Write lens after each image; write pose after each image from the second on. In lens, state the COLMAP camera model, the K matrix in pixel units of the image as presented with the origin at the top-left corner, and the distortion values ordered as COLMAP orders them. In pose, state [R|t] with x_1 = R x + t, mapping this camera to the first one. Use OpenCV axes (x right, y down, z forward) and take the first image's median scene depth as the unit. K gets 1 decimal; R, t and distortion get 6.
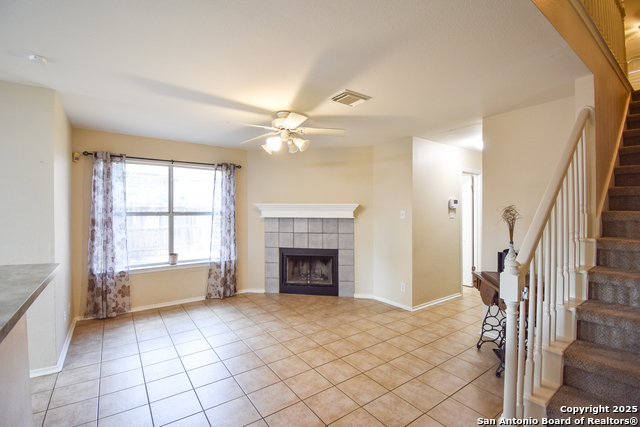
lens RADIAL K [[282.3, 0, 332.3], [0, 282.3, 214.4], [0, 0, 1]] dist [0.001220, -0.014062]
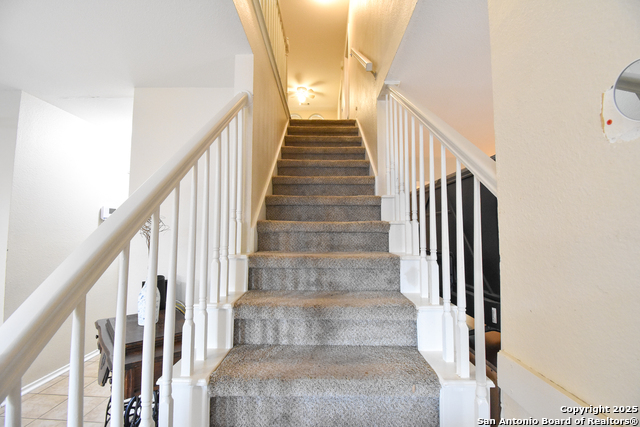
lens RADIAL K [[282.3, 0, 320.1], [0, 282.3, 214.5], [0, 0, 1]] dist [0.001220, -0.014062]
pose [[0.602737, 0.052264, 0.796227, 0.438205], [0.003151, 0.997689, -0.067873, 0.030762], [-0.797934, 0.043418, 0.601179, 0.372432]]
